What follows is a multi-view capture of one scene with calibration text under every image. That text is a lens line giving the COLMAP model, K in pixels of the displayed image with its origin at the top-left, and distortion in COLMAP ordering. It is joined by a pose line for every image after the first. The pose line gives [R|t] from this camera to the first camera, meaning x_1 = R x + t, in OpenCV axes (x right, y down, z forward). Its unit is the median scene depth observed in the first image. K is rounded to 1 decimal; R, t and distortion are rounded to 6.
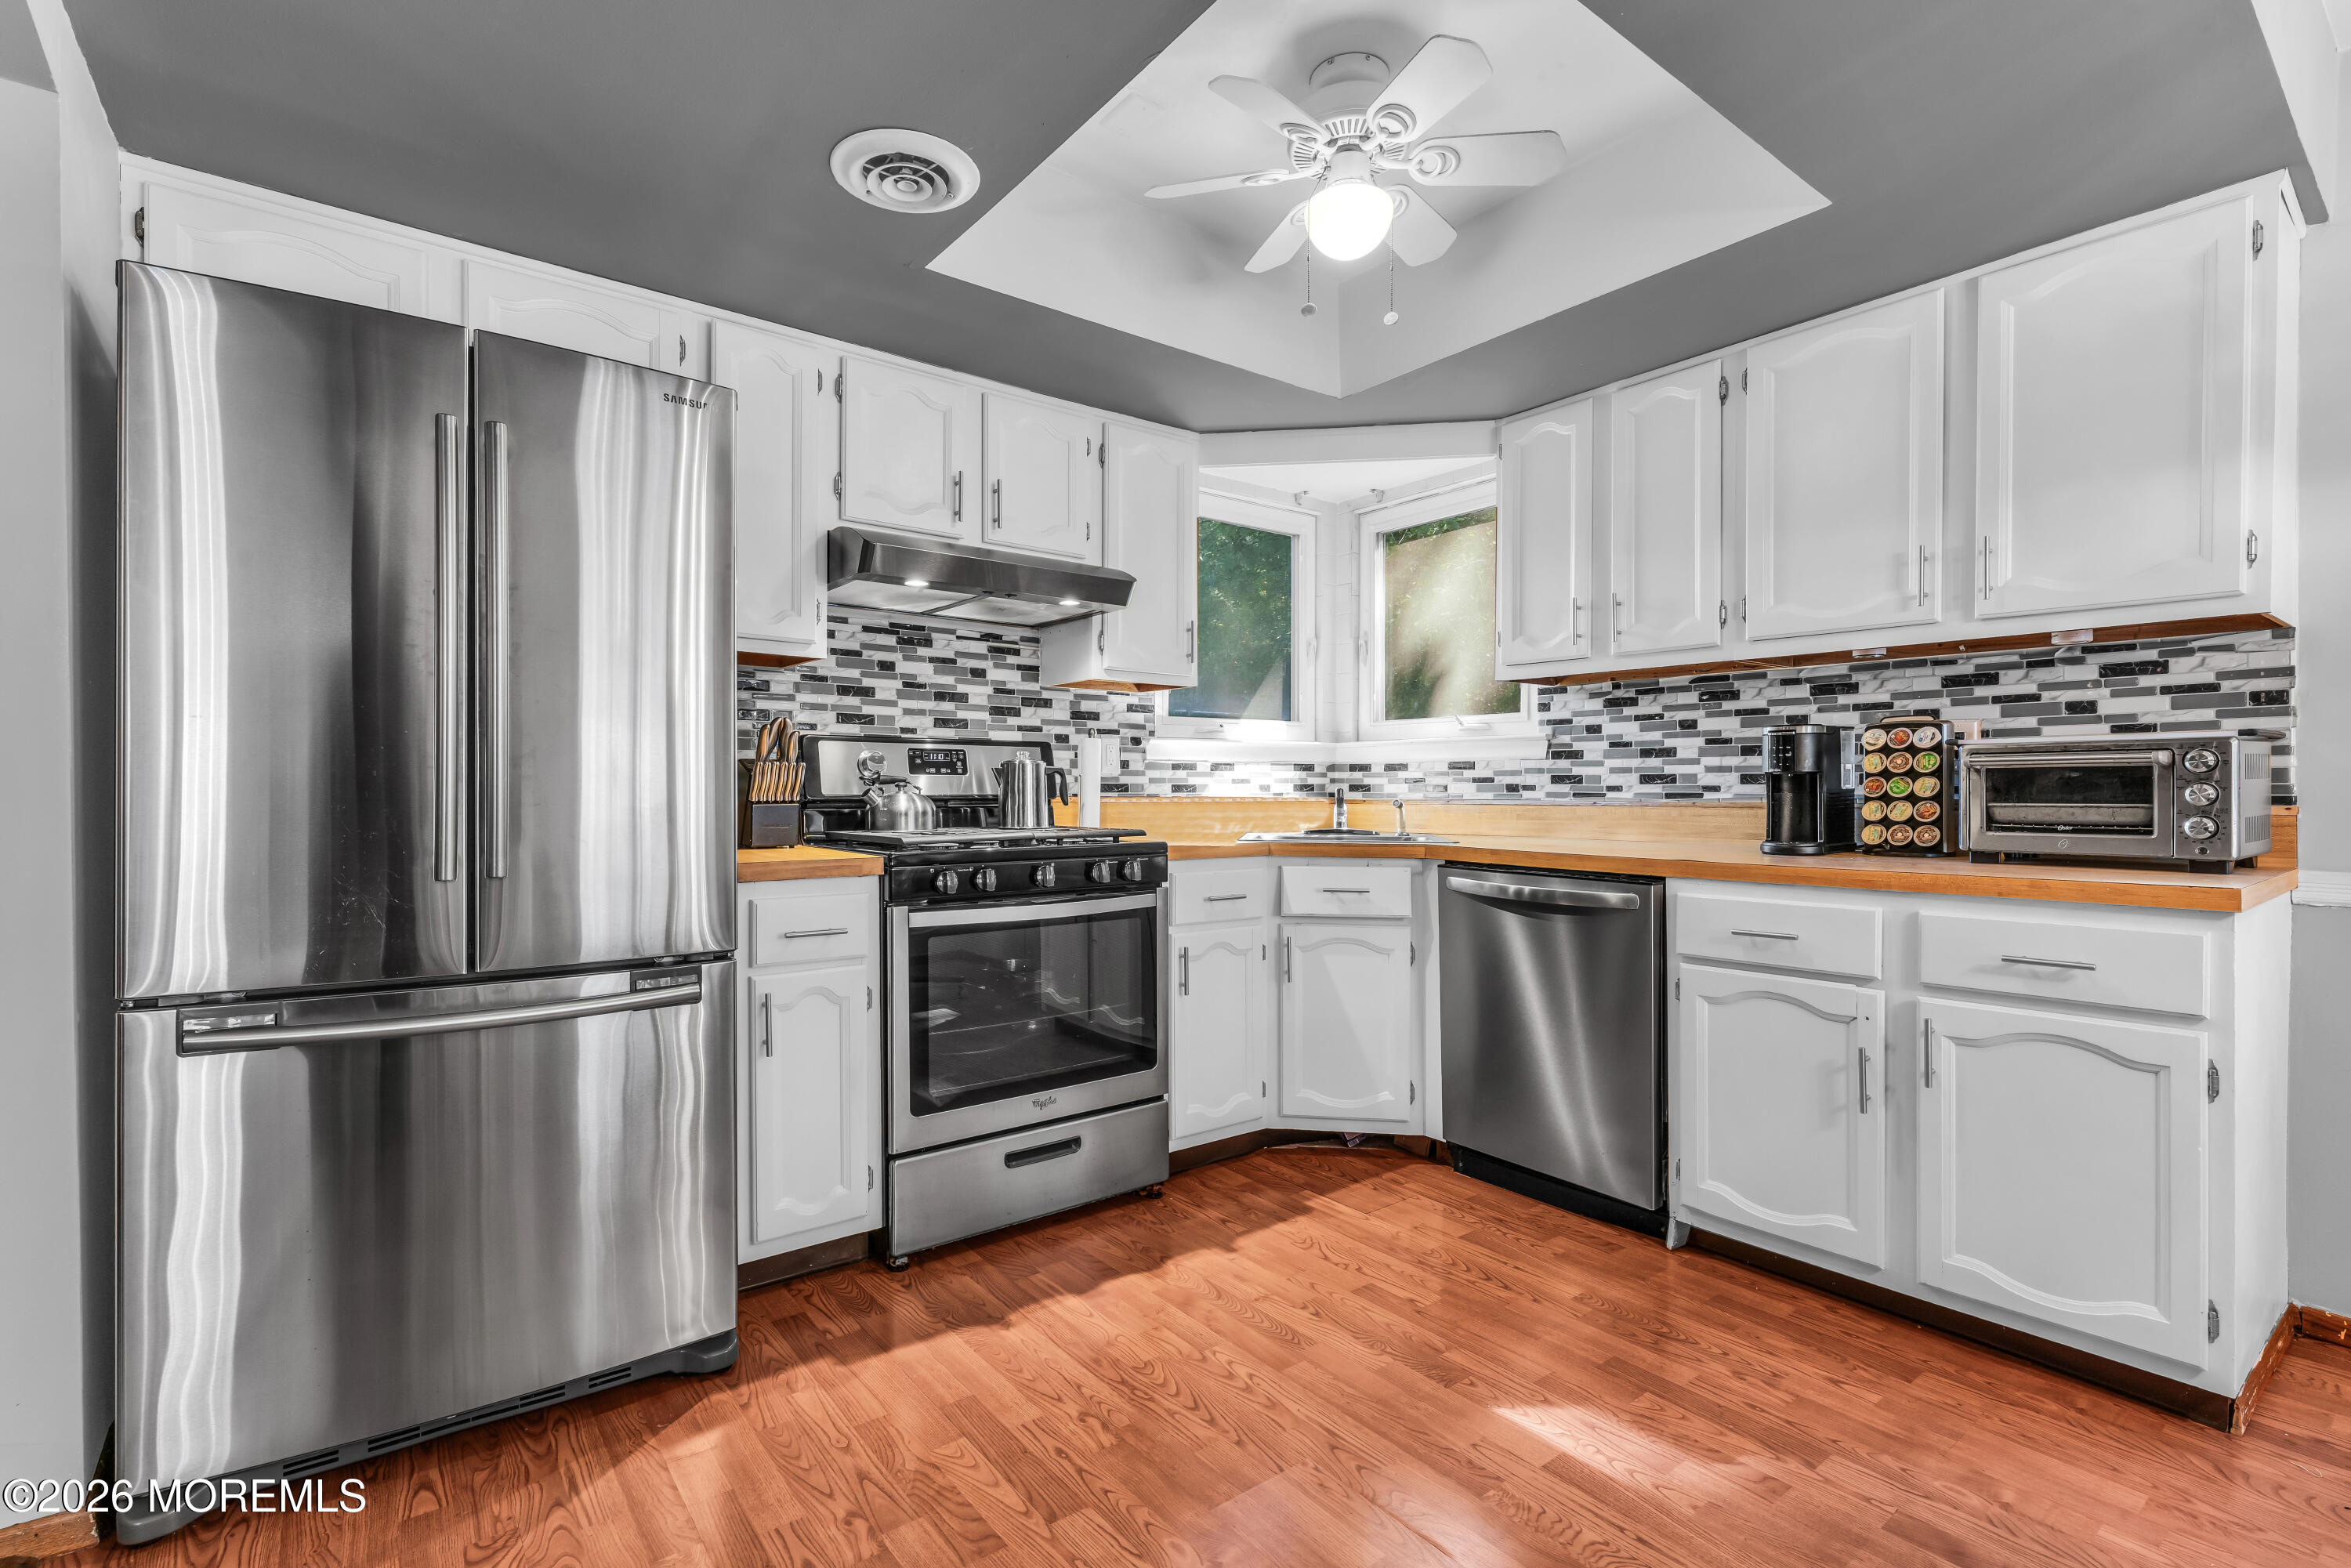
lens RADIAL K [[1059.1, 0, 1181.1], [0, 1059.1, 795.1], [0, 0, 1]] dist [-0.000858, -0.000371]
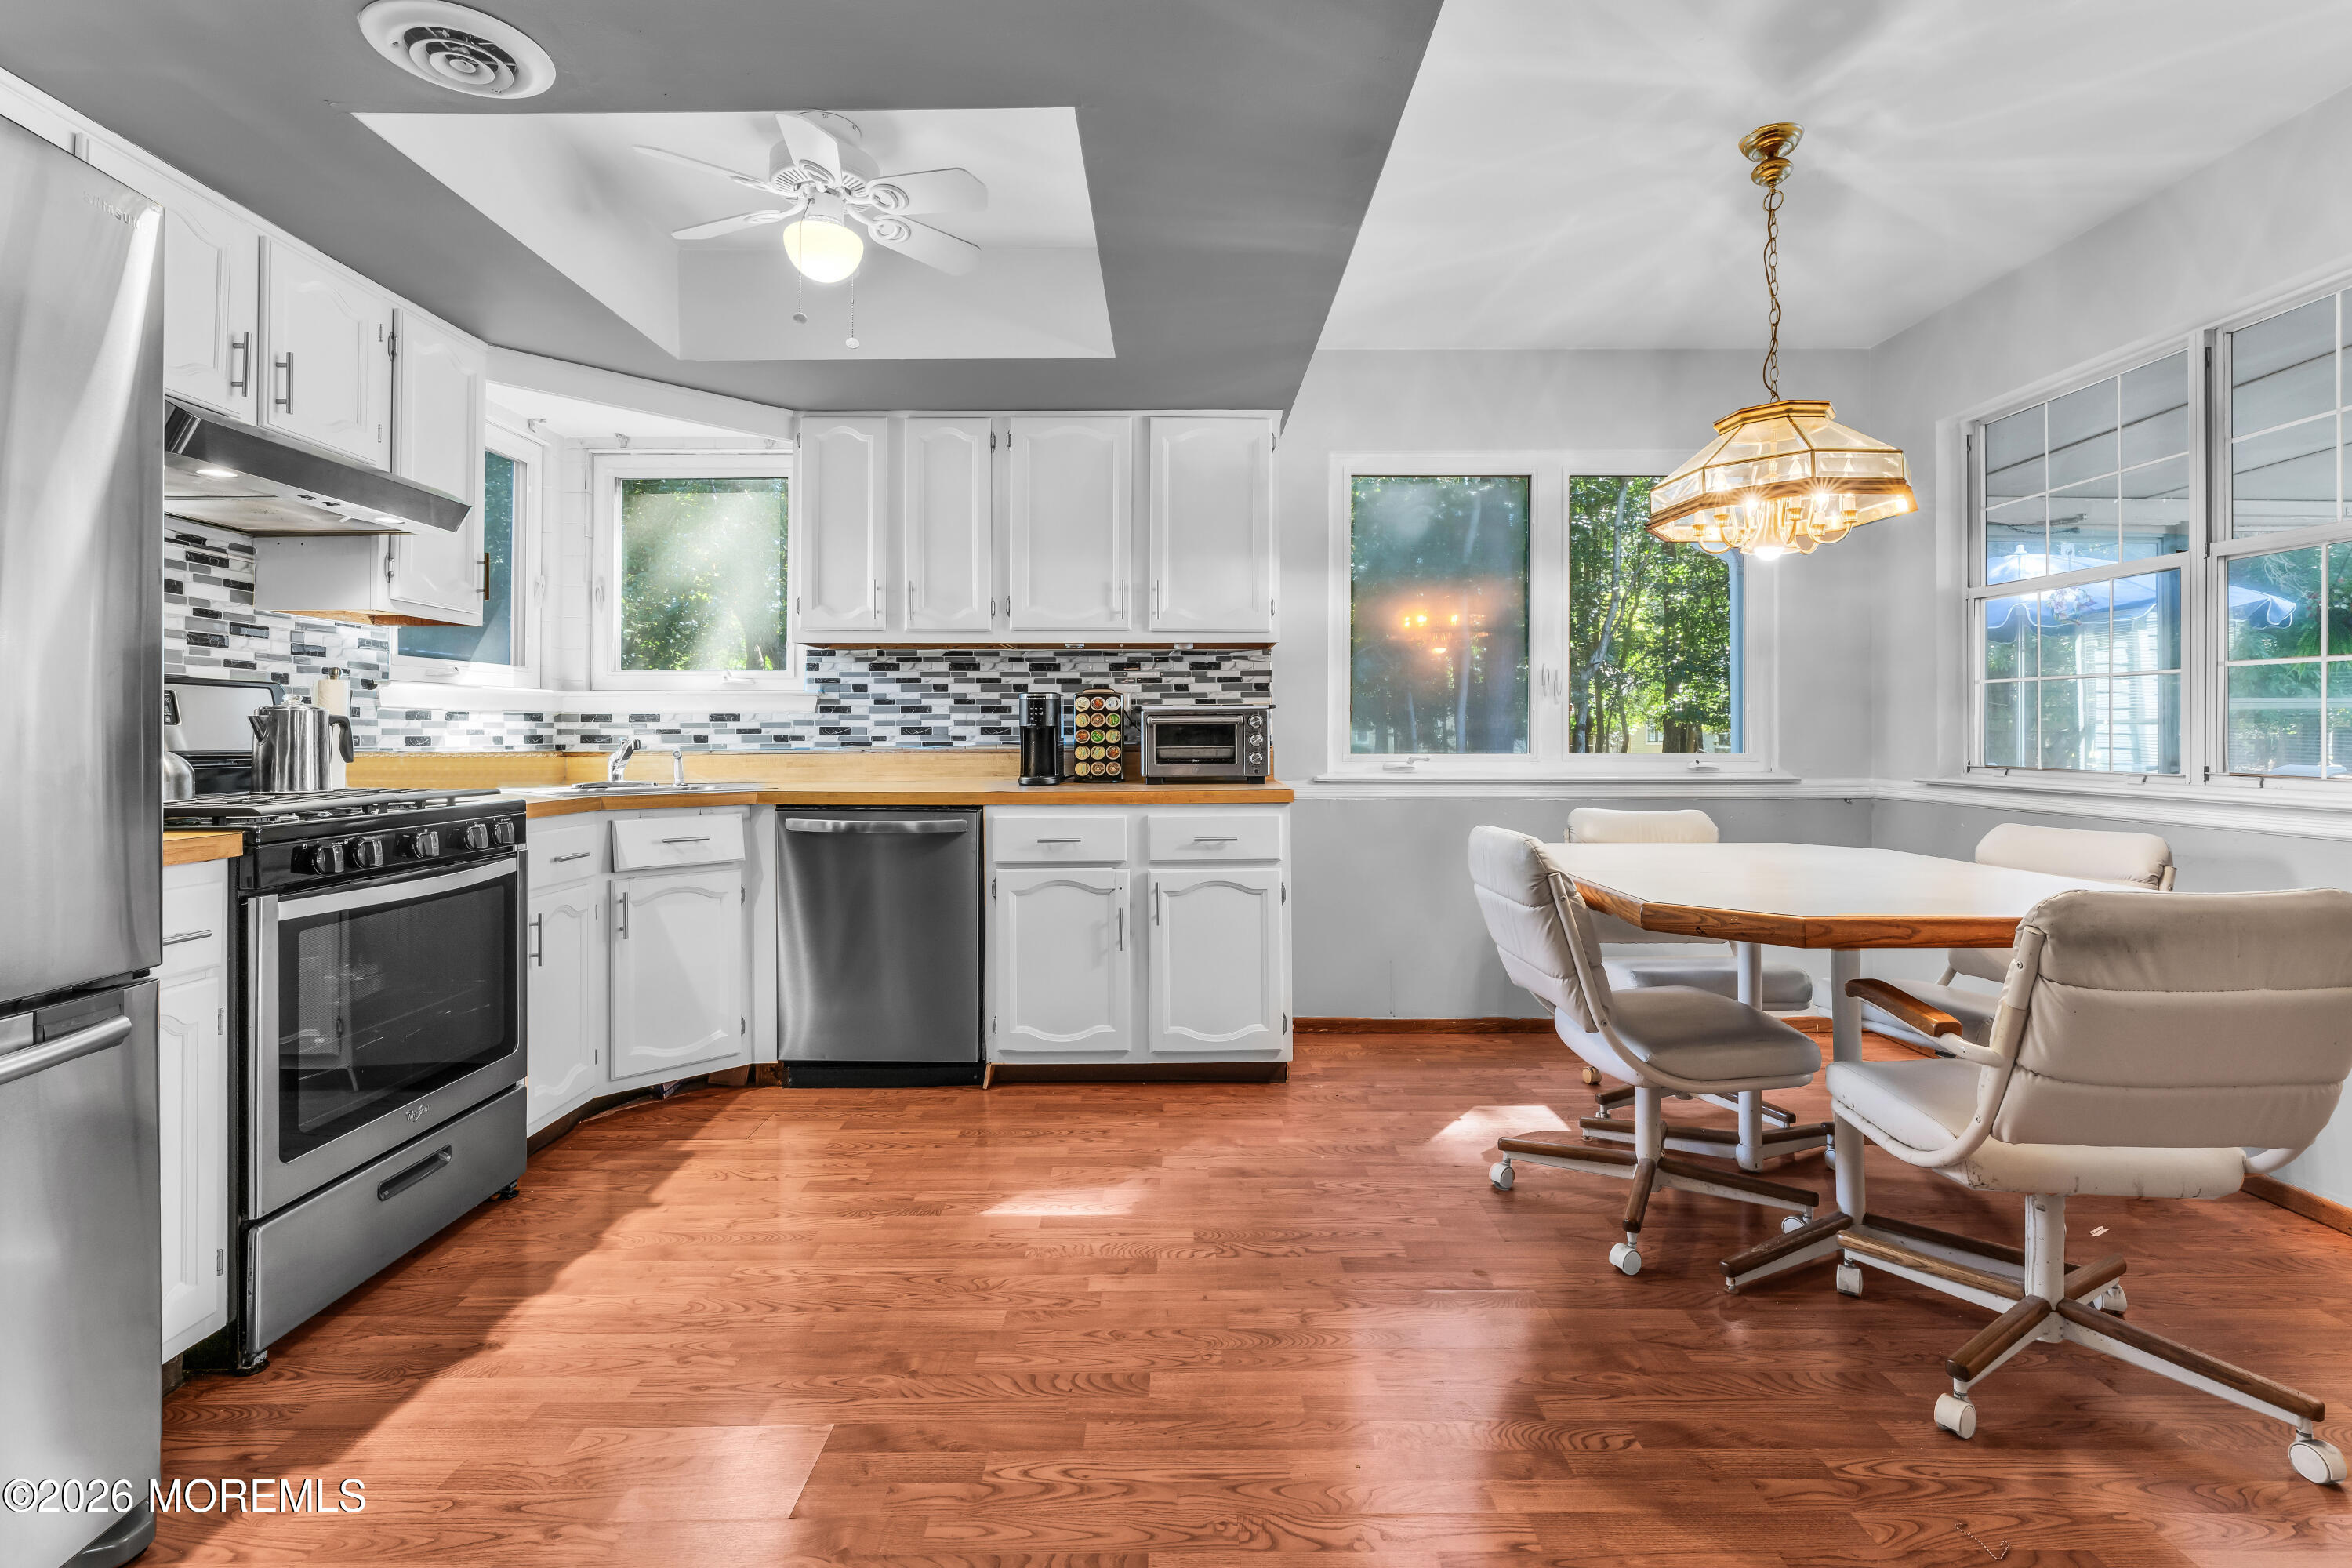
lens RADIAL K [[1081.5, 0, 1166.9], [0, 1081.5, 718.9], [0, 0, 1]] dist [0.000859, -0.000066]
pose [[0.613188, 0.009308, 0.789882, -0.410916], [0.009698, 0.999766, -0.019310, -0.001959], [-0.789877, 0.019502, 0.612955, -0.009199]]
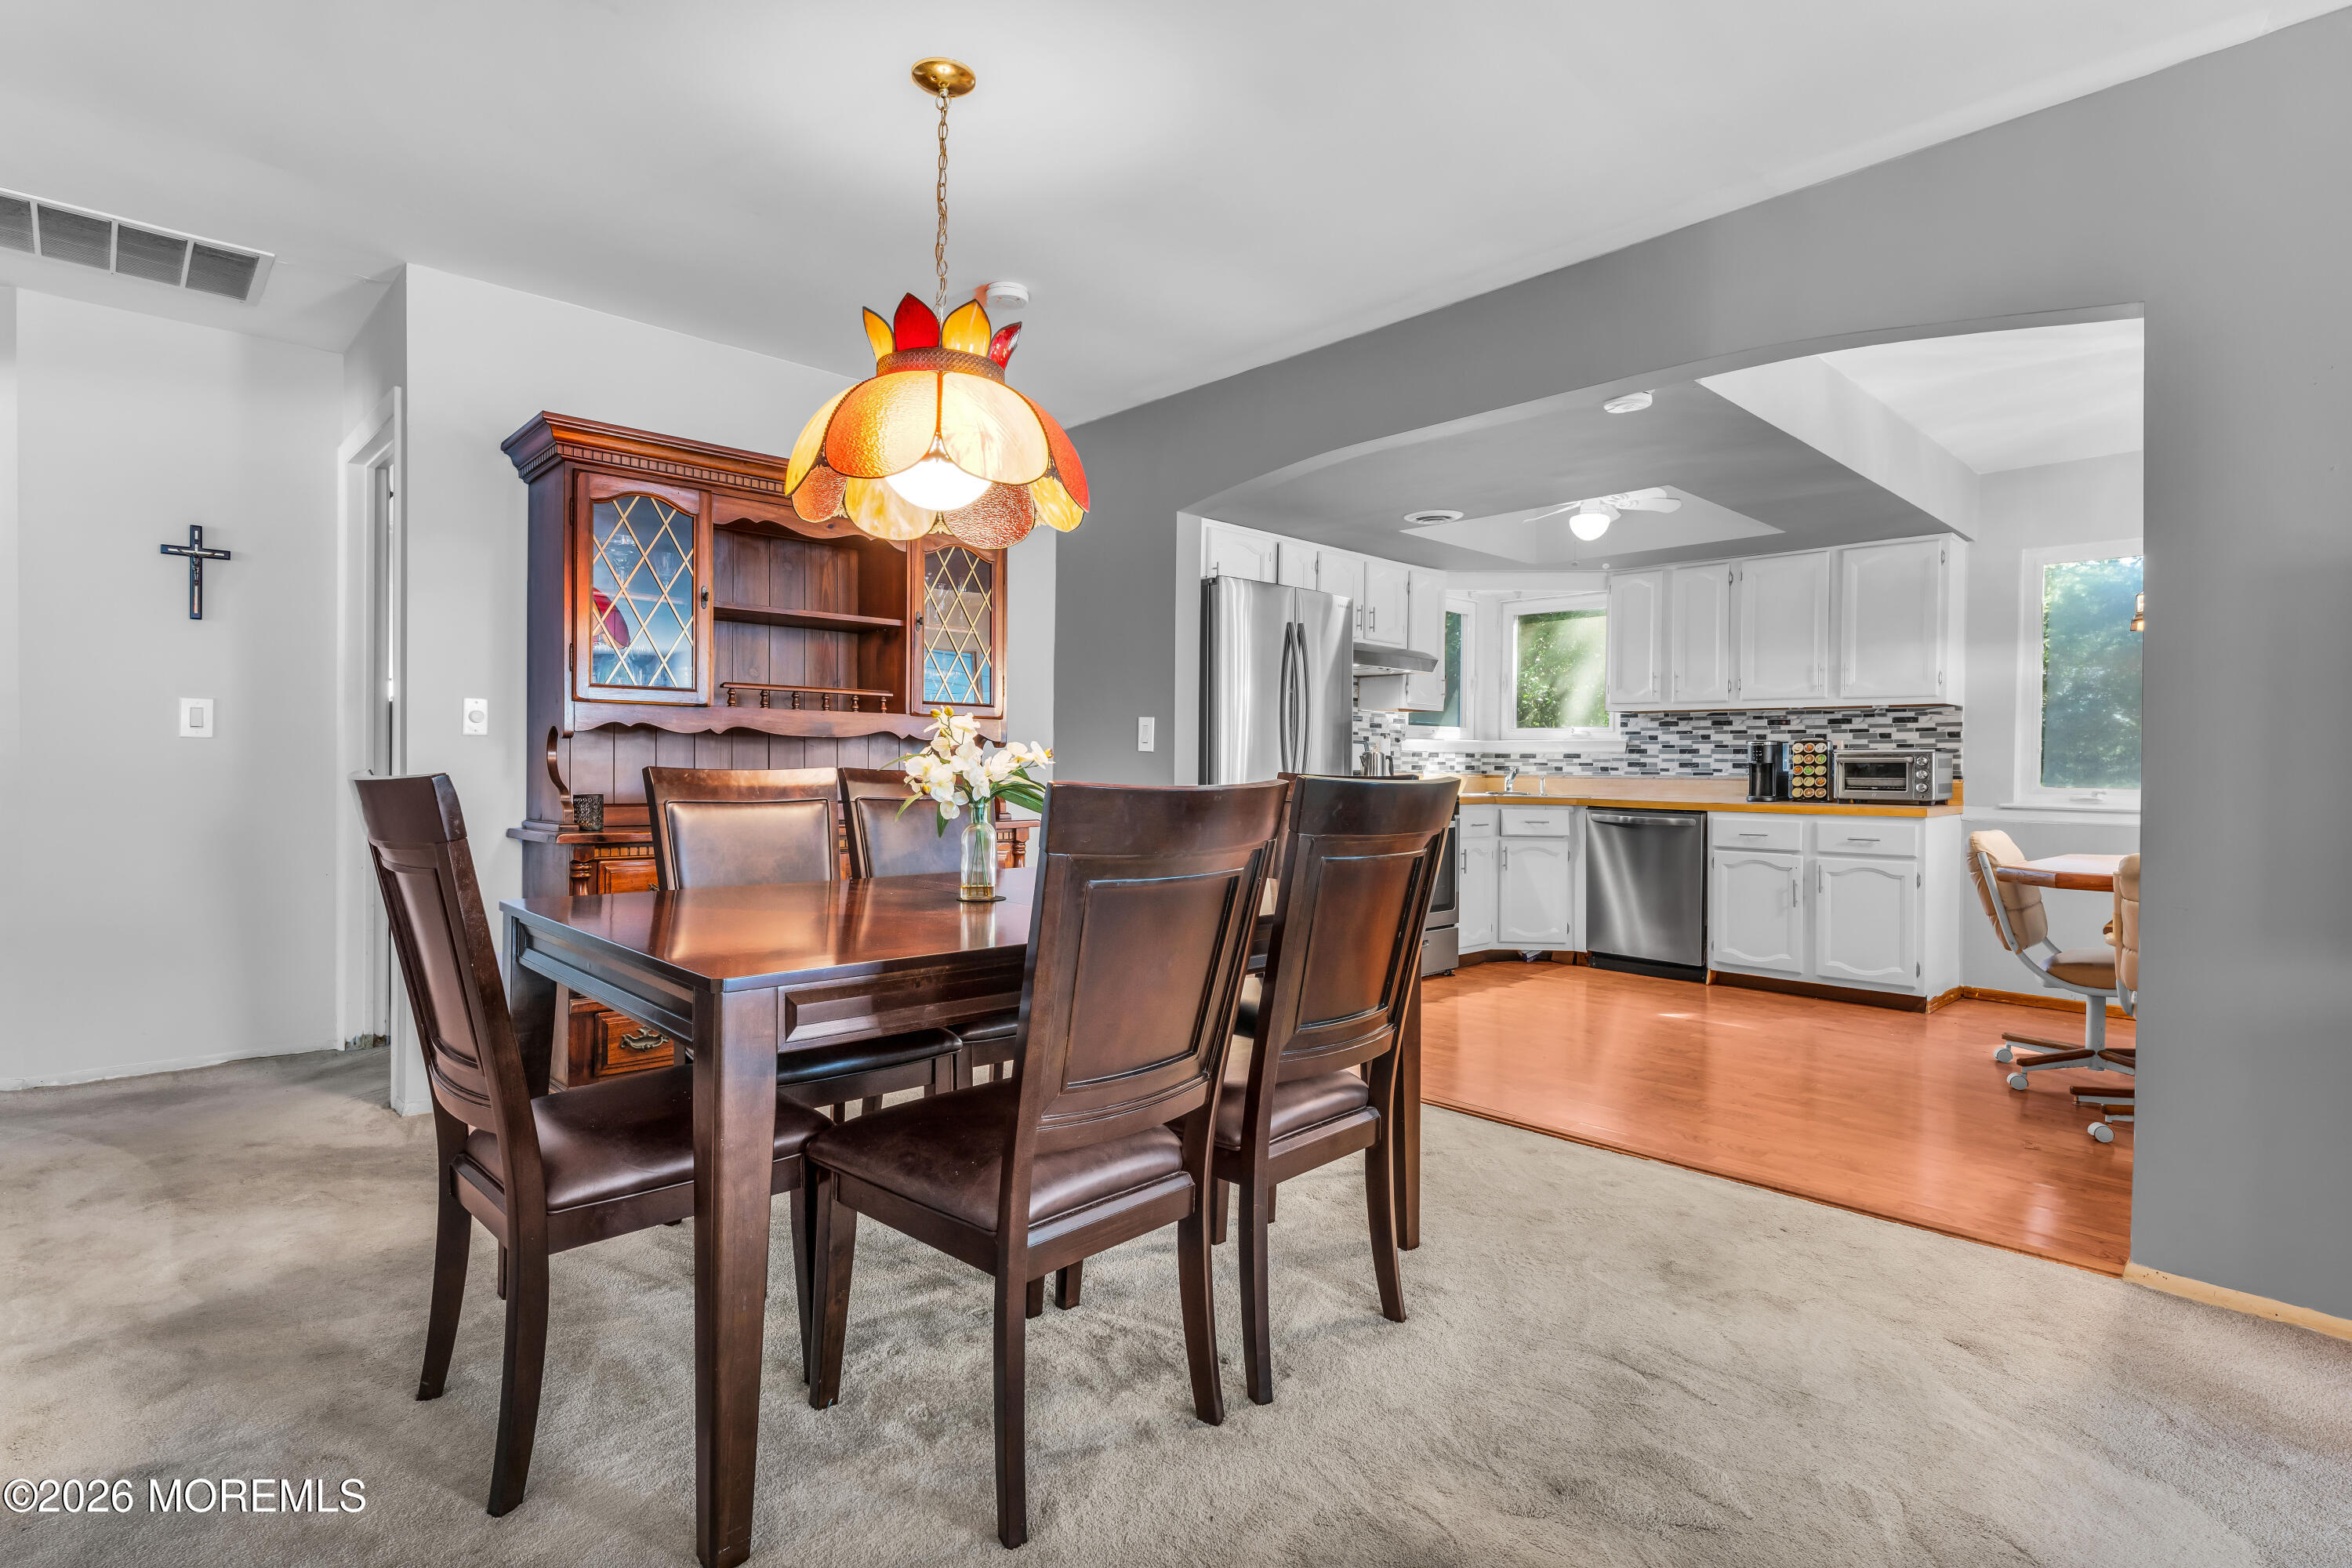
lens RADIAL K [[1165.5, 0, 1181.9], [0, 1165.5, 770.6], [0, 0, 1]] dist [0.000717, 0.000050]
pose [[0.993874, 0.009759, 0.110089, -0.761396], [-0.009466, 0.999950, -0.003177, 0.010995], [-0.110114, 0.002116, 0.993917, -1.089677]]
